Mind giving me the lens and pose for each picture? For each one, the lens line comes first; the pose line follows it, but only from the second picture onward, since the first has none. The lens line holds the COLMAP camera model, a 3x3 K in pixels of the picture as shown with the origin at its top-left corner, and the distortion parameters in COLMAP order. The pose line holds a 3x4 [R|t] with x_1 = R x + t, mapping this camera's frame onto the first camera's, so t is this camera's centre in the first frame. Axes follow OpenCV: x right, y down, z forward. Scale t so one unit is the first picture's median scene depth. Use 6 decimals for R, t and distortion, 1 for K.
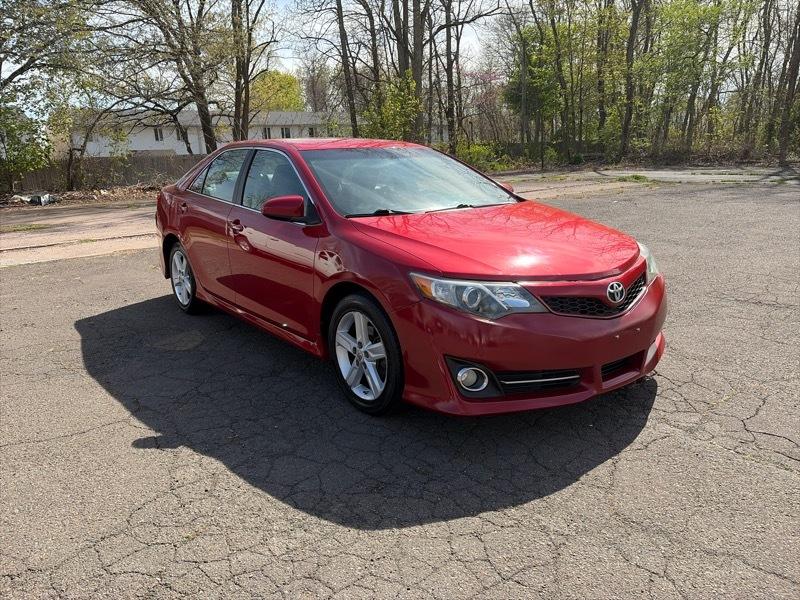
lens RADIAL K [[602.3, 0, 405.6], [0, 602.3, 294.6], [0, 0, 1]] dist [0.035946, -0.031293]
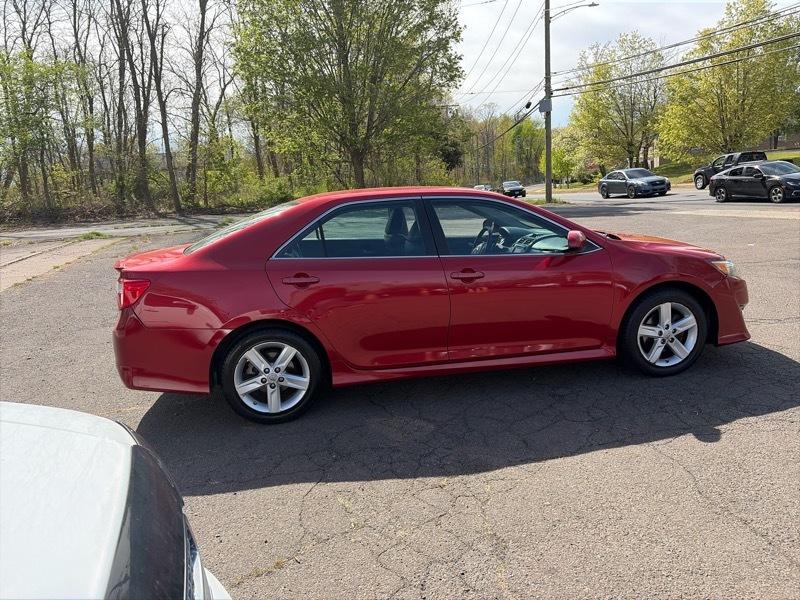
lens RADIAL K [[602.3, 0, 406.1], [0, 602.3, 294.6], [0, 0, 1]] dist [0.035946, -0.031293]
pose [[0.477102, -0.170846, 0.862082, -0.171191], [0.248365, 0.967148, 0.054216, -0.023429], [-0.843023, 0.188245, 0.503861, 0.087817]]
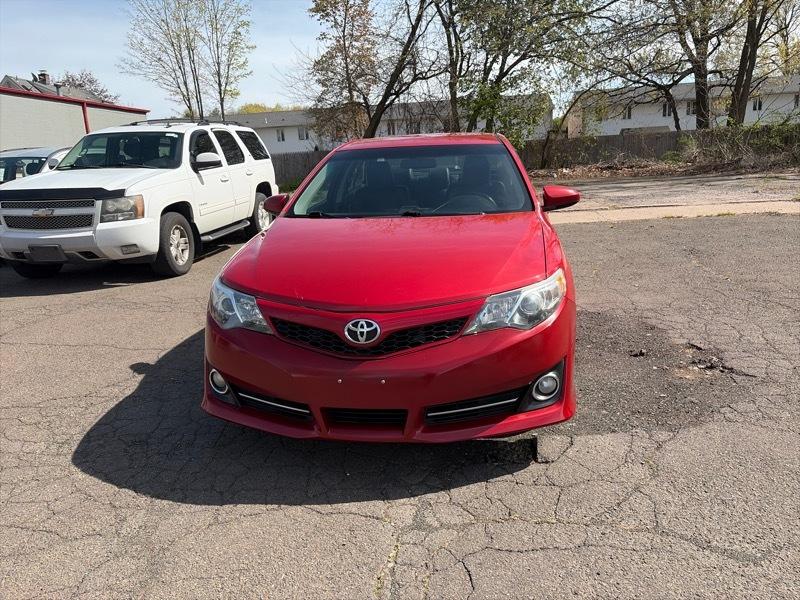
lens RADIAL K [[602.3, 0, 405.3], [0, 602.3, 303.6], [0, 0, 1]] dist [0.035946, -0.031293]
pose [[0.685480, 0.175770, -0.706557, 0.100743], [-0.138240, 0.984190, 0.110720, -0.014823], [0.714848, 0.021778, 0.698941, 0.046557]]
